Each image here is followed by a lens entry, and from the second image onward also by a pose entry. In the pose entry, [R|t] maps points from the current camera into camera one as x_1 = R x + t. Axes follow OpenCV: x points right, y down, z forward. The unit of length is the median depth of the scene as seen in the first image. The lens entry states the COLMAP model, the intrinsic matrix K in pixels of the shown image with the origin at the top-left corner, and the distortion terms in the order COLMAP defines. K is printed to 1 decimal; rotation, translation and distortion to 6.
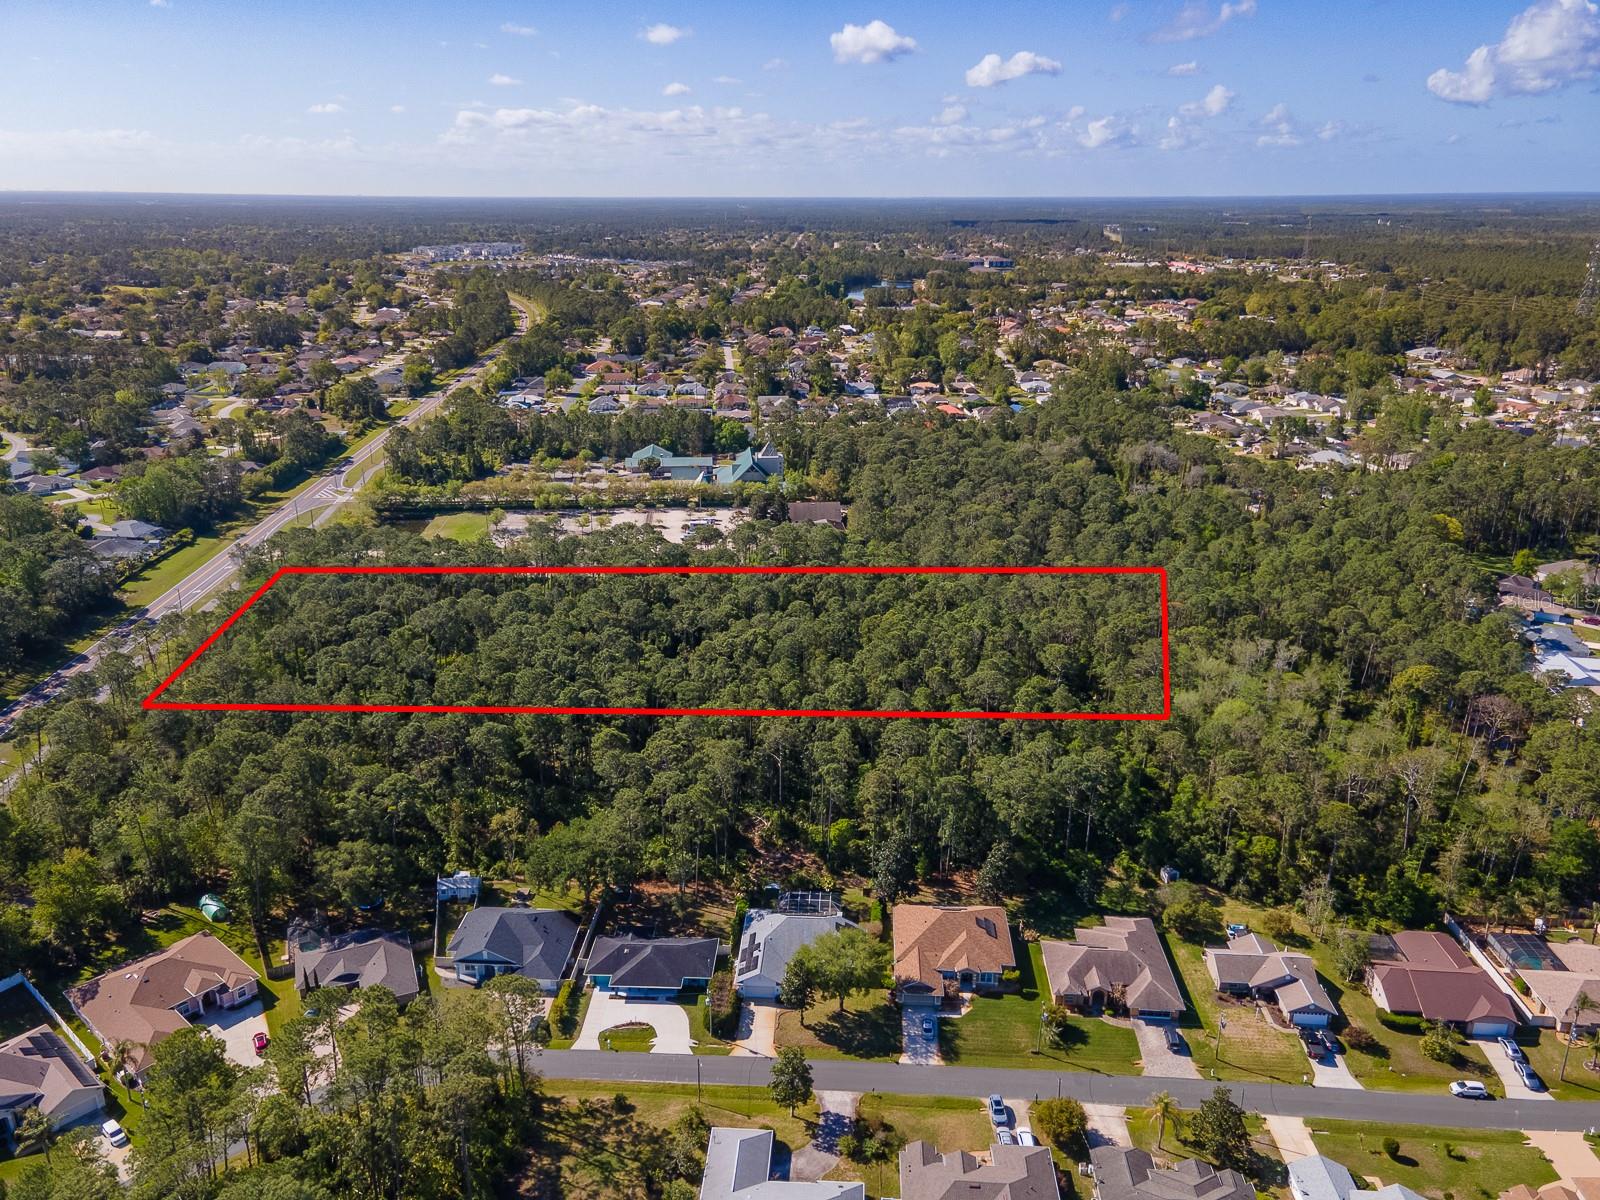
lens RADIAL K [[1169.0, 0, 800.0], [0, 1169.0, 600.0], [0, 0, 1]] dist [0.046211, 0.001734]
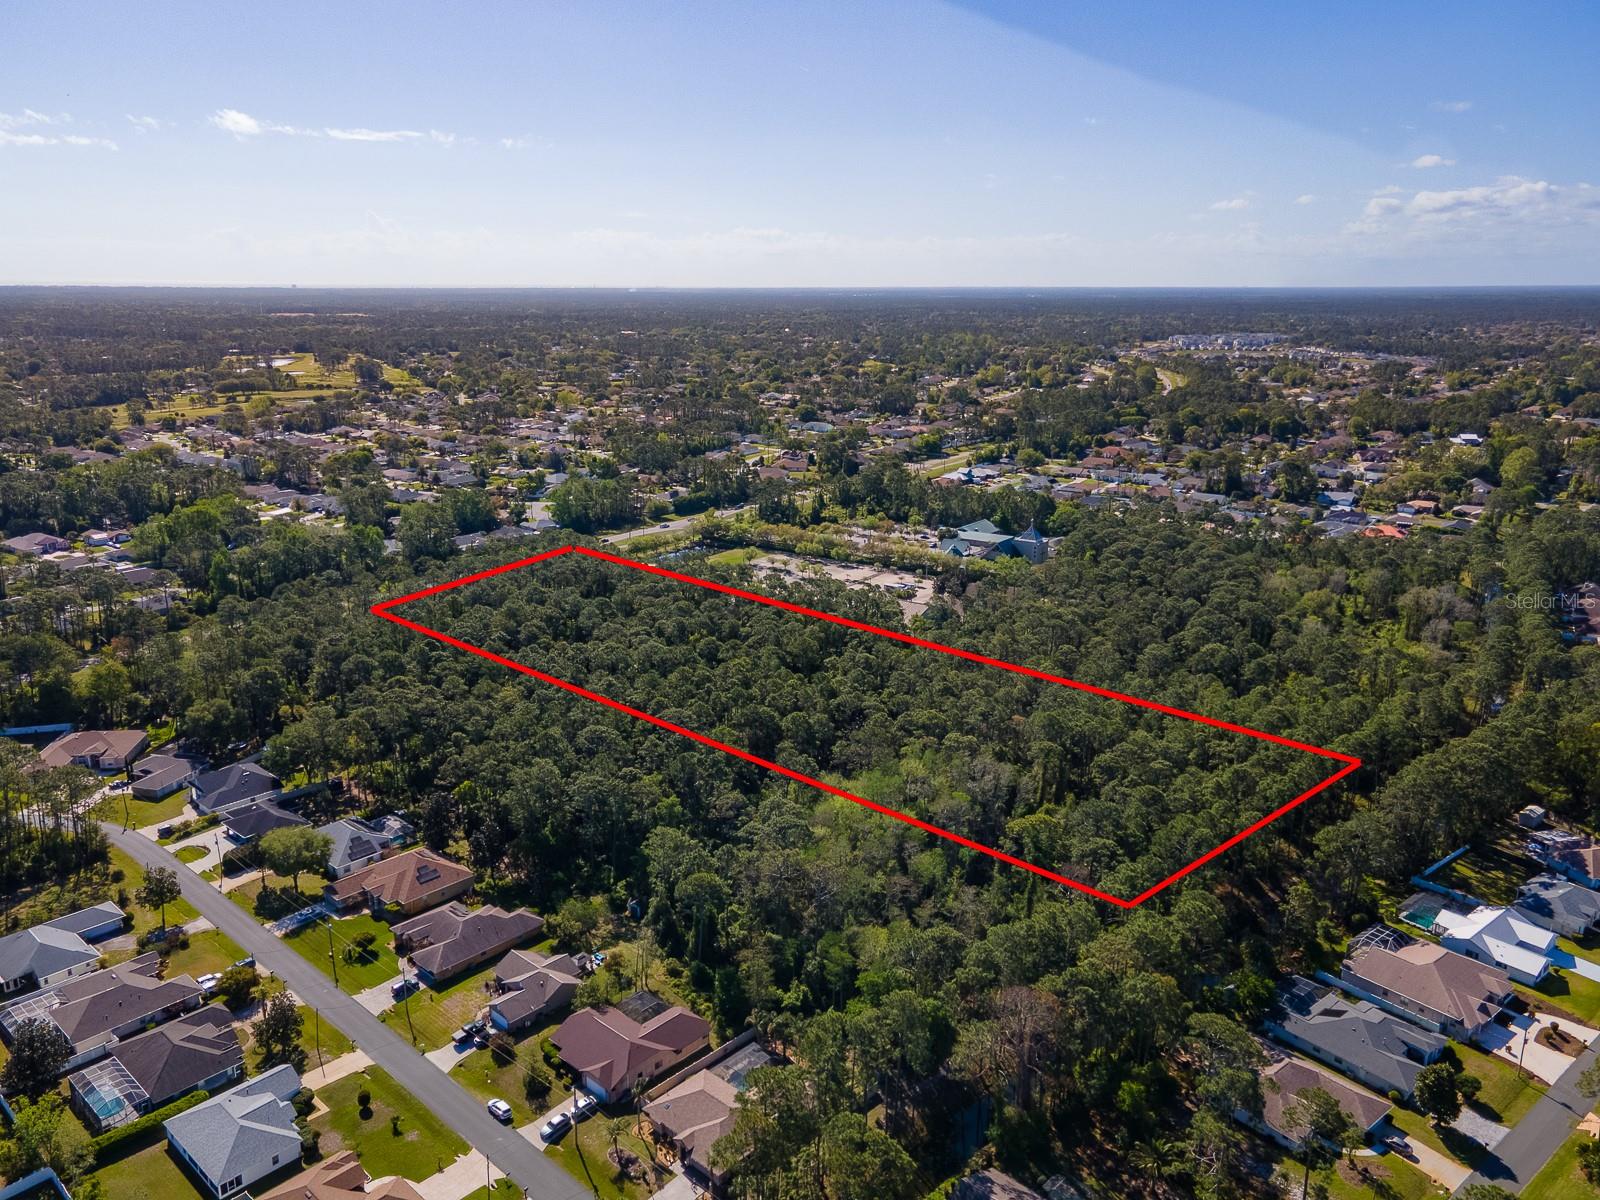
lens RADIAL K [[1169.0, 0, 800.0], [0, 1169.0, 600.0], [0, 0, 1]] dist [0.046211, 0.001734]
pose [[0.782219, 0.173592, -0.598330, 1.230885], [-0.214908, 0.976631, 0.002391, -0.093249], [0.584763, 0.126715, 0.801246, 0.227143]]
